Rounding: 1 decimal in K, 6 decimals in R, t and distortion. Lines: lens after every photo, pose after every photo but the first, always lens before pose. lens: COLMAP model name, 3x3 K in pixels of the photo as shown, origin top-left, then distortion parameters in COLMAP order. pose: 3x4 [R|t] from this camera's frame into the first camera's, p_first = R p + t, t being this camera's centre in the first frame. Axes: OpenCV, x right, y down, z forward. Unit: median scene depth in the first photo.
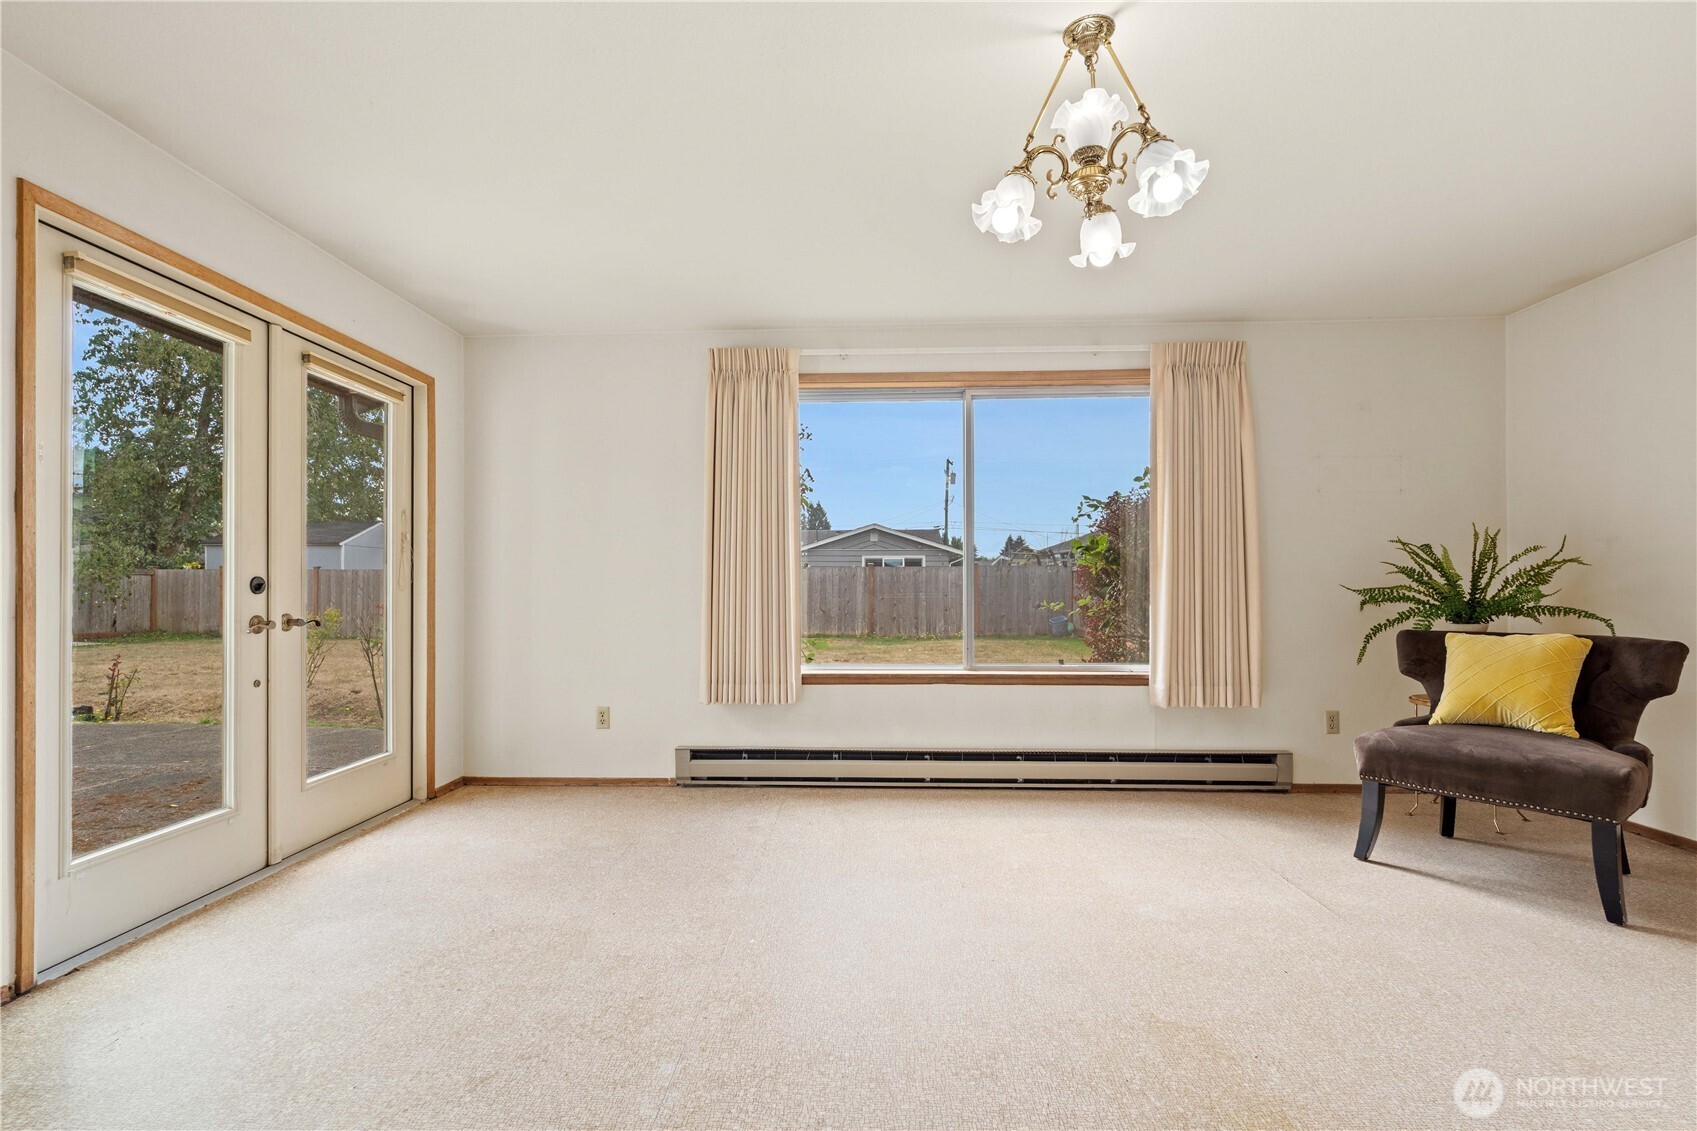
lens RADIAL K [[783.3, 0, 828.4], [0, 783.3, 585.3], [0, 0, 1]] dist [-0.004237, 0.002671]
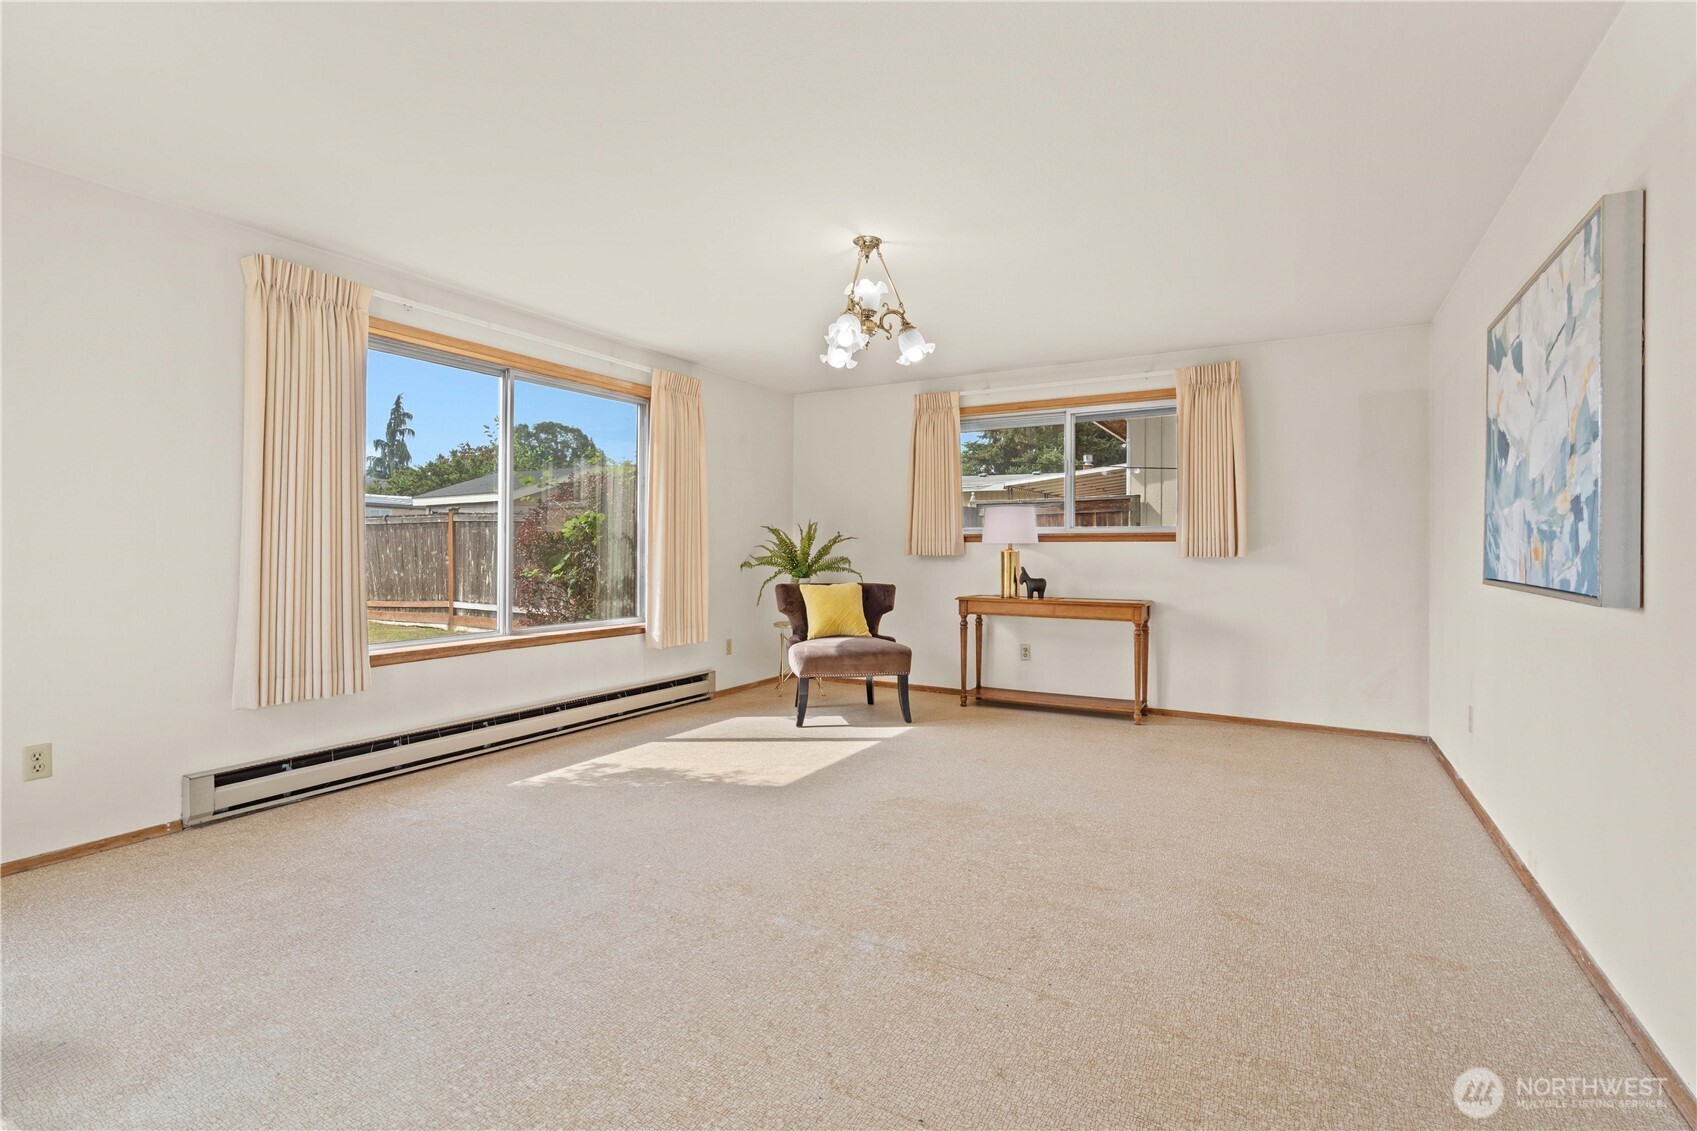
lens RADIAL K [[783.3, 0, 853.4], [0, 783.3, 545.6], [0, 0, 1]] dist [-0.004237, 0.002671]
pose [[0.450821, 0.008760, 0.892571, -0.589855], [-0.010265, 0.999937, -0.004629, -0.013282], [-0.892555, -0.007075, 0.450883, 0.117710]]
